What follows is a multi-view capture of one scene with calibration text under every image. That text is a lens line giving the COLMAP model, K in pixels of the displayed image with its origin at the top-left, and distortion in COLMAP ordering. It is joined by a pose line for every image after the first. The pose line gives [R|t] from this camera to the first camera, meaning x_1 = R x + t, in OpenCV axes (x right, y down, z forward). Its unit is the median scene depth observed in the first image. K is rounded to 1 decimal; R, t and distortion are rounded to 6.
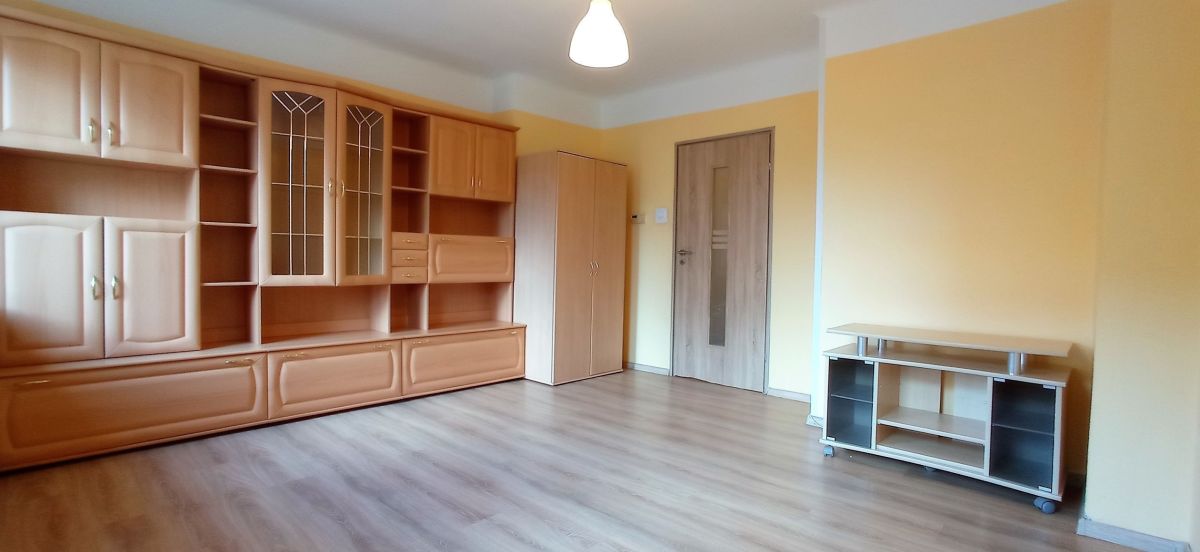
lens RADIAL K [[562.6, 0, 602.2], [0, 562.6, 271.4], [0, 0, 1]] dist [0.000348, 0.014606]
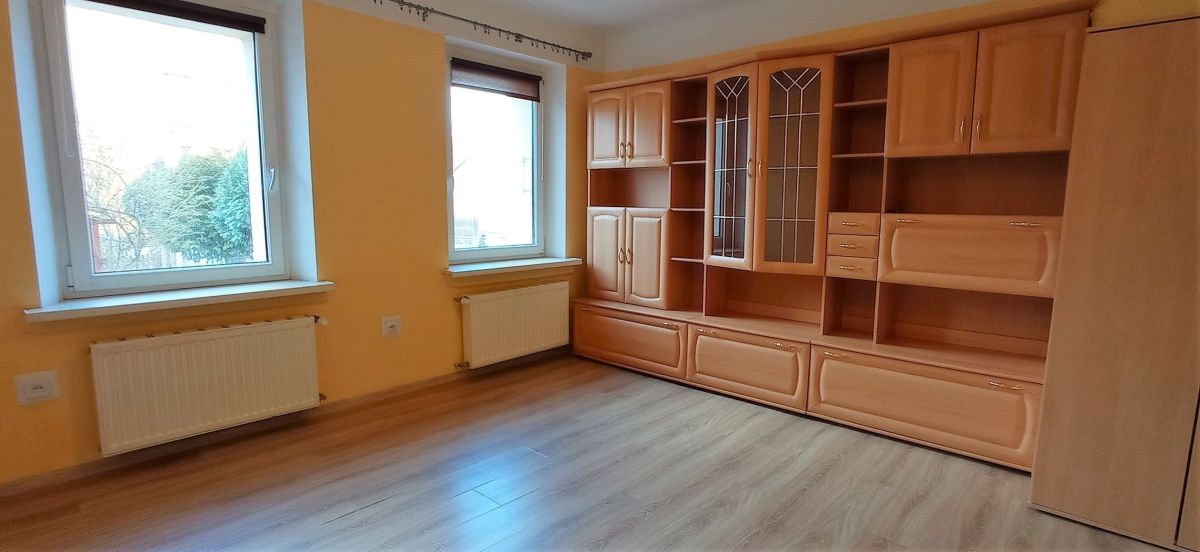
lens RADIAL K [[567.9, 0, 661.2], [0, 567.9, 281.6], [0, 0, 1]] dist [-0.000080, 0.000745]
pose [[0.063102, 0.091291, -0.993823, 0.506978], [-0.058516, 0.994433, 0.087632, -0.033081], [0.996290, 0.052625, 0.068092, 0.825011]]
